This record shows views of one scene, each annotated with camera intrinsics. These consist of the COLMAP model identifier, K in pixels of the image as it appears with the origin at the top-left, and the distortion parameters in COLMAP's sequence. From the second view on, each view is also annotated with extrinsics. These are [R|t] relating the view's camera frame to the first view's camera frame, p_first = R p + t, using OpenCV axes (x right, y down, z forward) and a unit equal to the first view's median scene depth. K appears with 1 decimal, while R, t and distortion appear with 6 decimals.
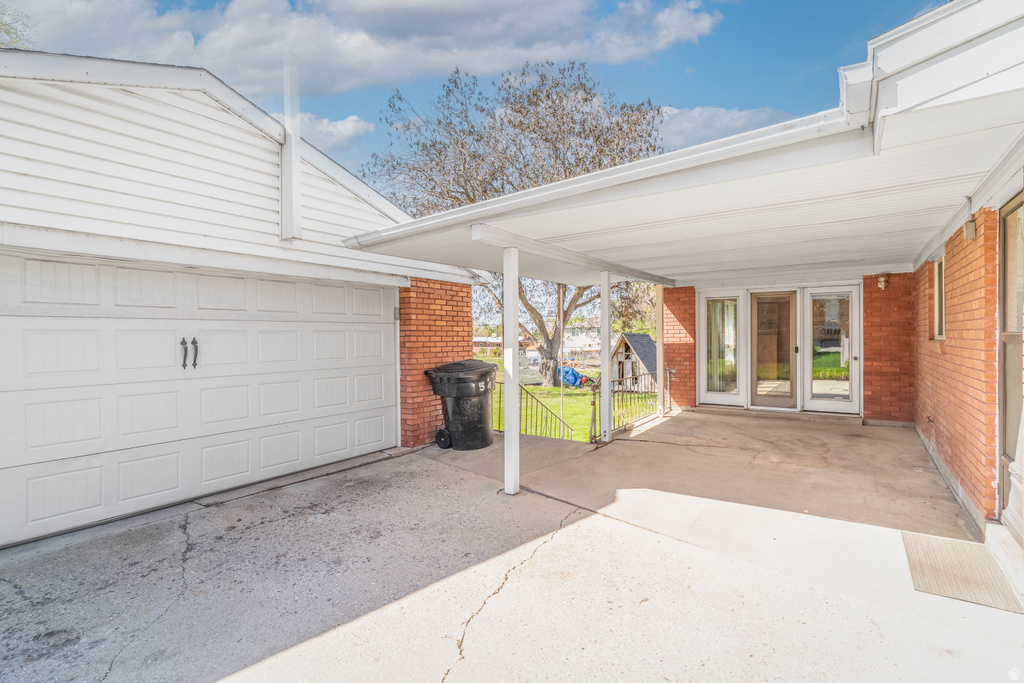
lens RADIAL K [[497.4, 0, 511.5], [0, 497.4, 339.6], [0, 0, 1]] dist [0.018446, -0.001575]
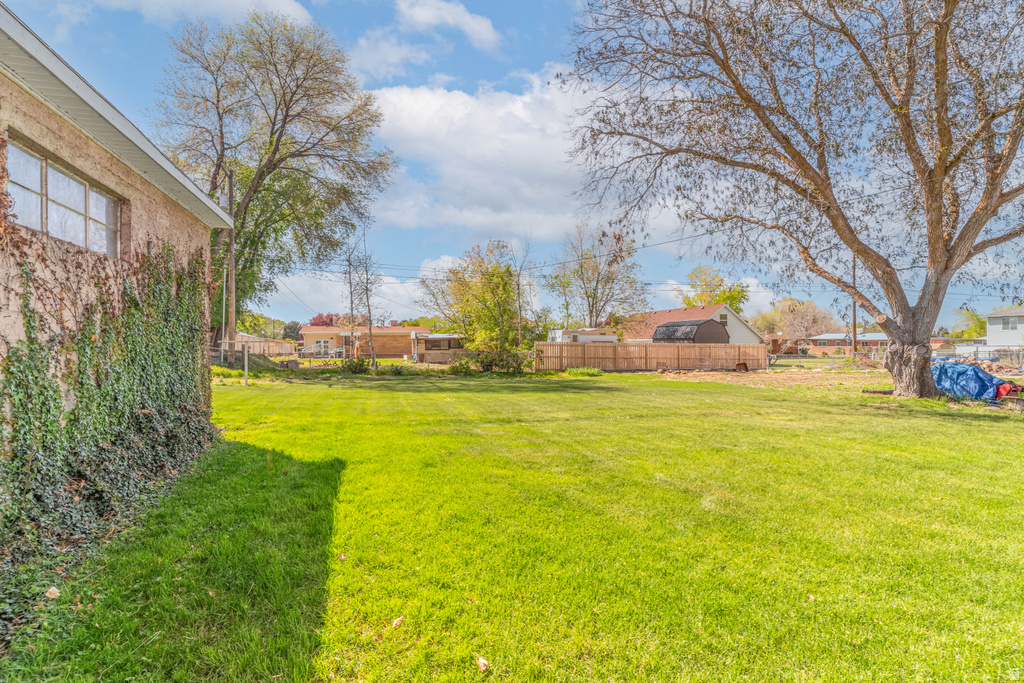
lens RADIAL K [[497.4, 0, 513.9], [0, 497.4, 339.3], [0, 0, 1]] dist [0.018446, -0.001575]
pose [[0.789631, 0.005596, -0.613556, 0.072073], [-0.008125, 0.999966, -0.001337, 0.037758], [0.613528, 0.006040, 0.789650, 0.322459]]
